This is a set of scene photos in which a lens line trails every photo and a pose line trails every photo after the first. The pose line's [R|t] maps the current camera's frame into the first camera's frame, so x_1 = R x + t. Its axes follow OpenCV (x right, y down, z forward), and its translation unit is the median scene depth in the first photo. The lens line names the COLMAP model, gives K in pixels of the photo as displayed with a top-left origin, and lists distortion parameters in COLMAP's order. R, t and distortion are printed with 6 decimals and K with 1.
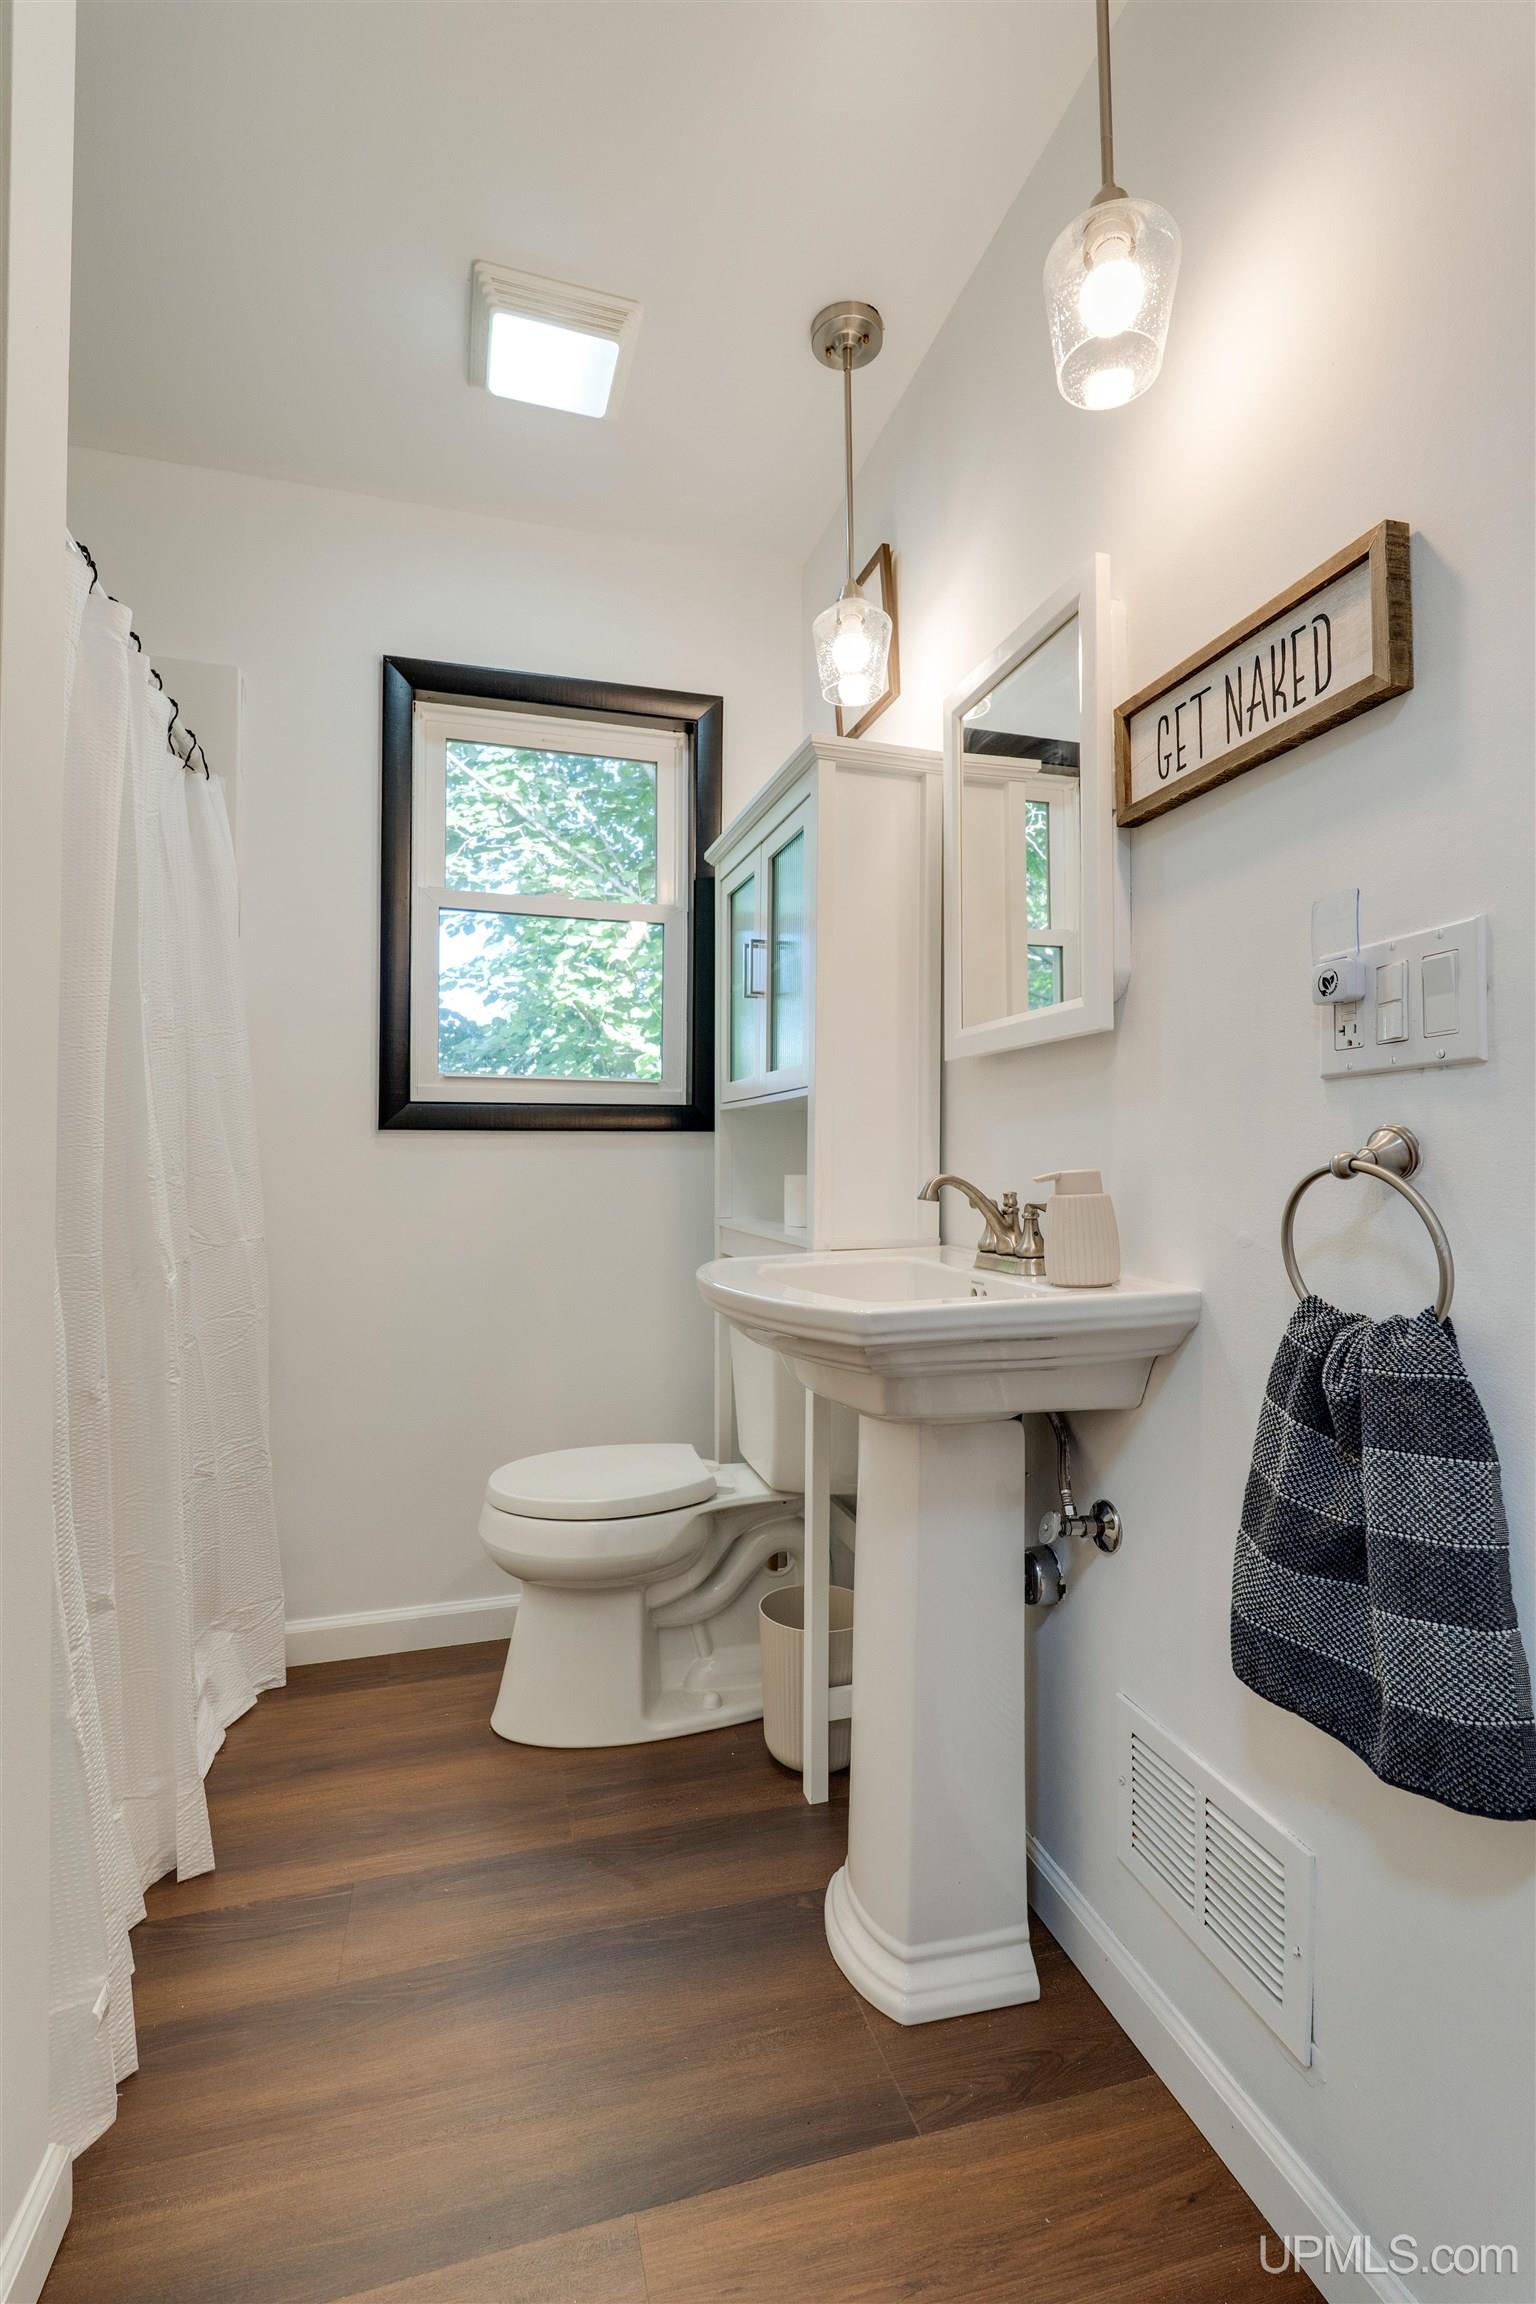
lens RADIAL K [[1004.6, 0, 759.1], [0, 1004.6, 1153.8], [0, 0, 1]] dist [-0.008347, -0.000078]
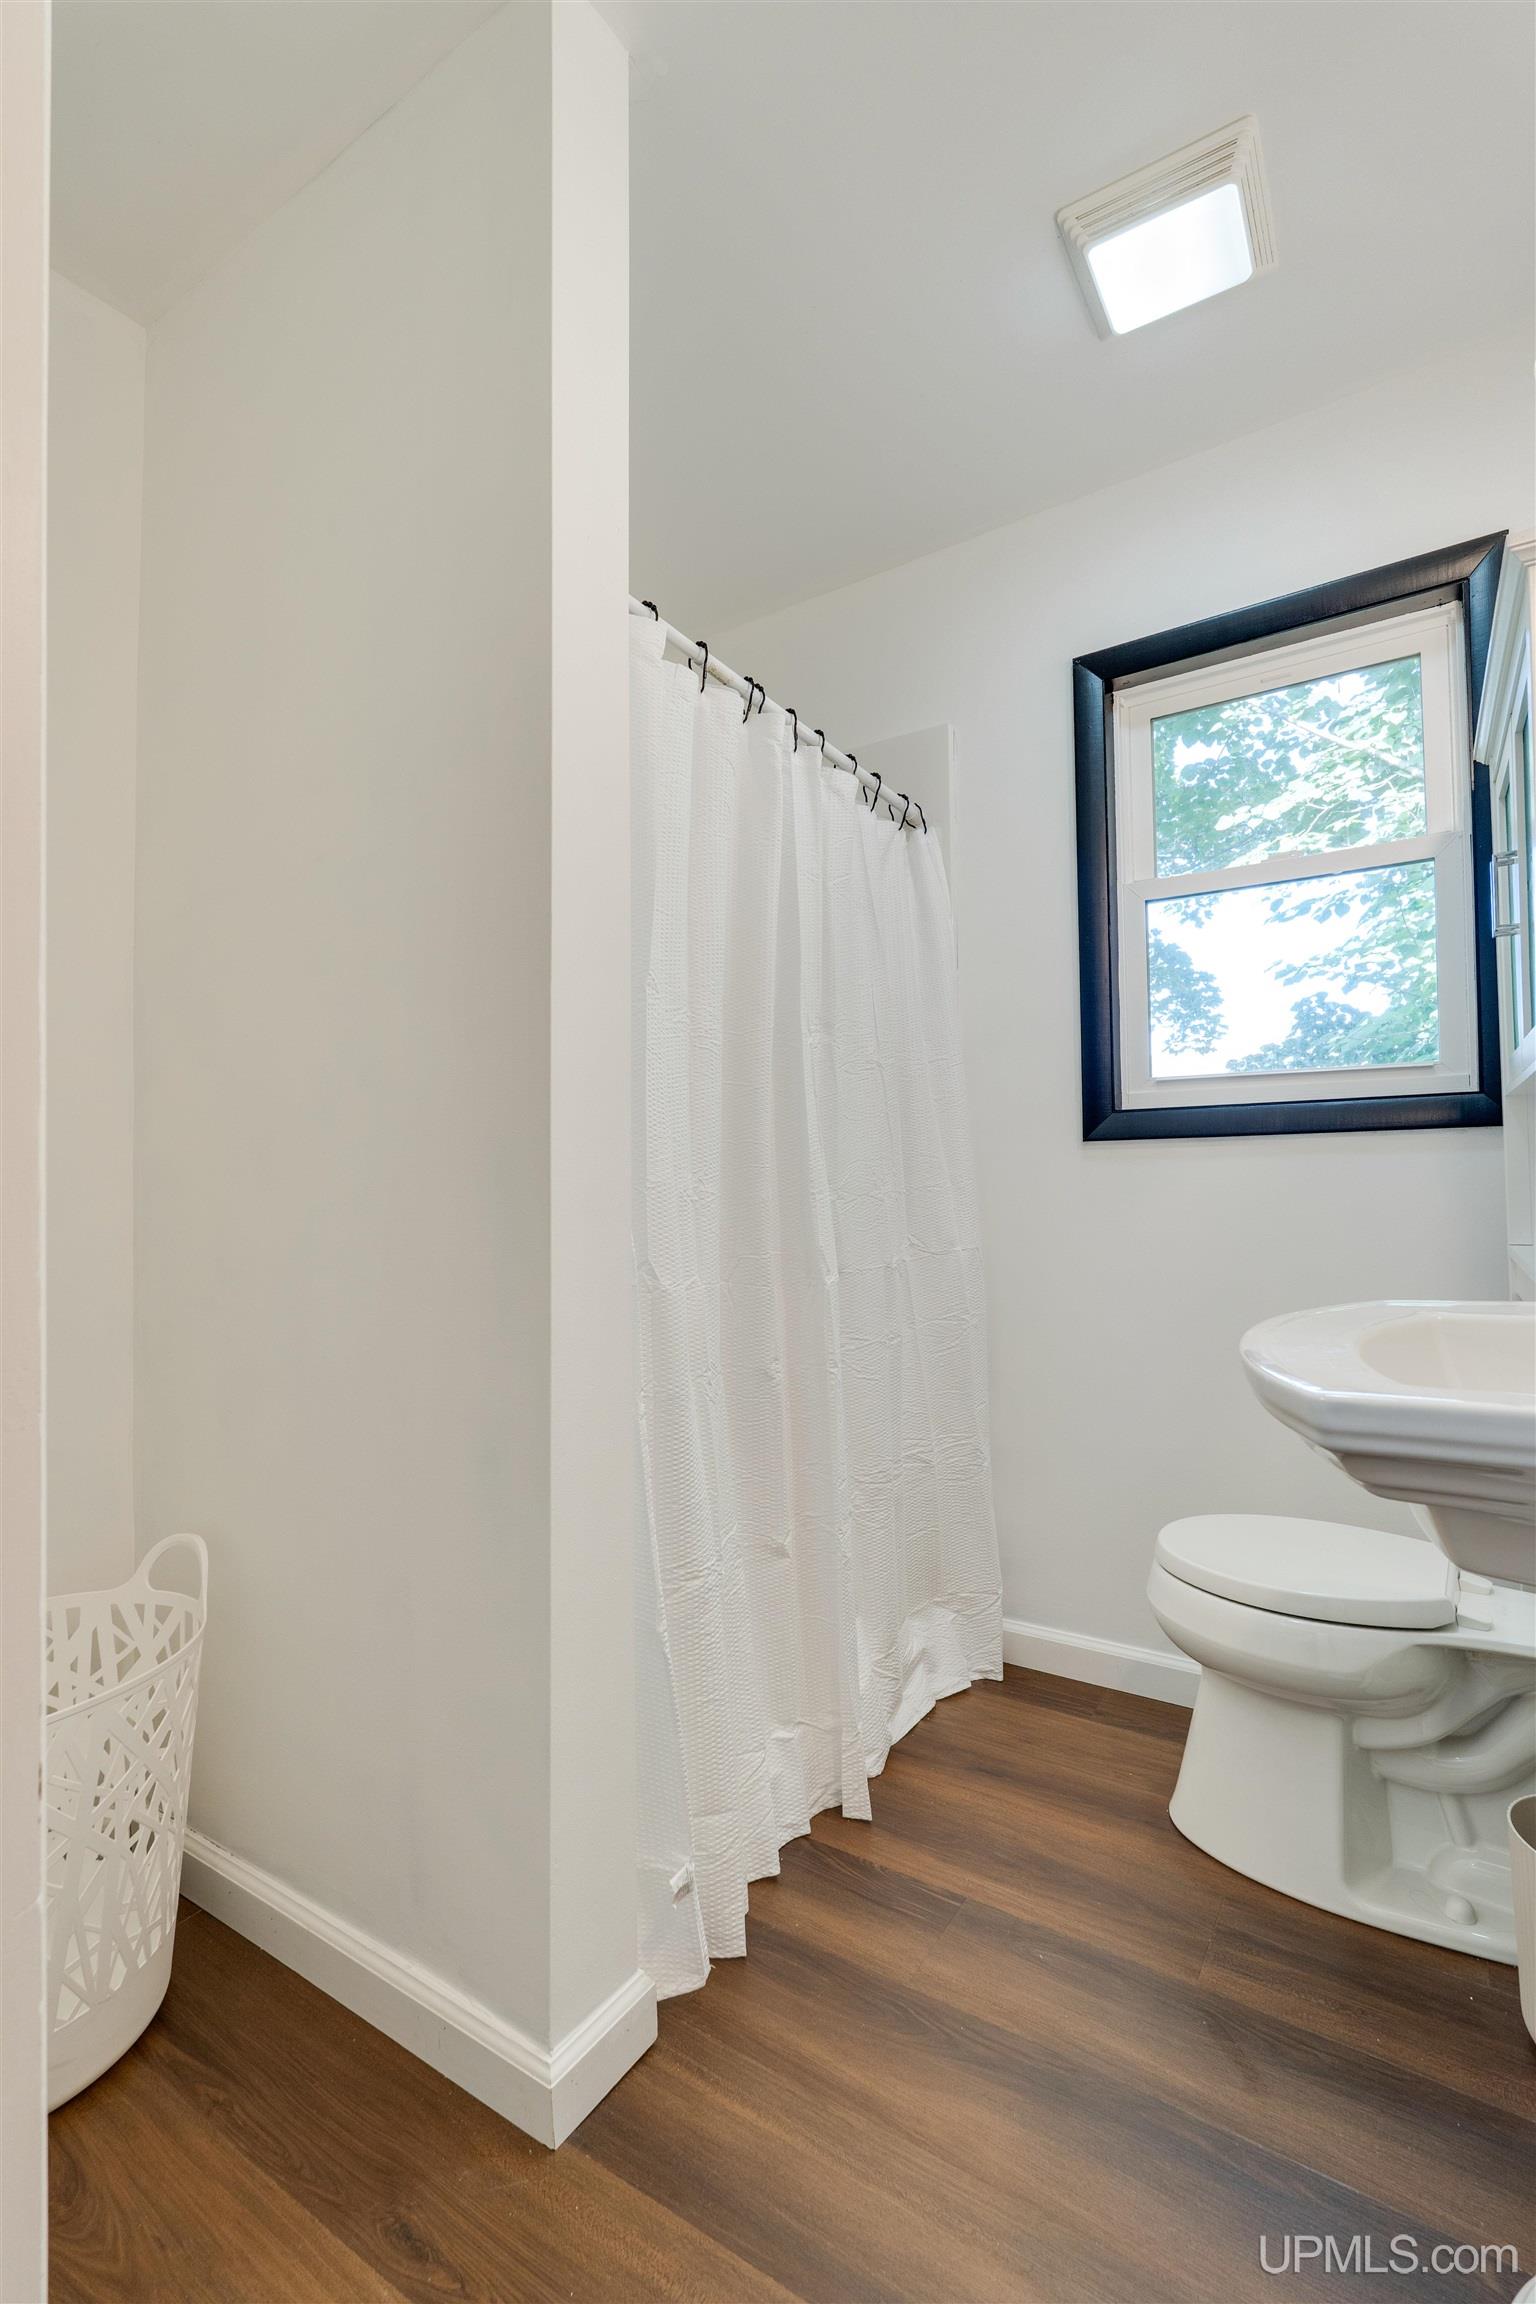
lens RADIAL K [[1004.6, 0, 763.9], [0, 1004.6, 1155.2], [0, 0, 1]] dist [-0.008347, -0.000078]
pose [[0.657927, -0.030515, -0.752463, 0.178040], [0.022880, 0.999527, -0.020529, 0.002499], [0.752734, -0.003710, 0.658314, 0.145218]]
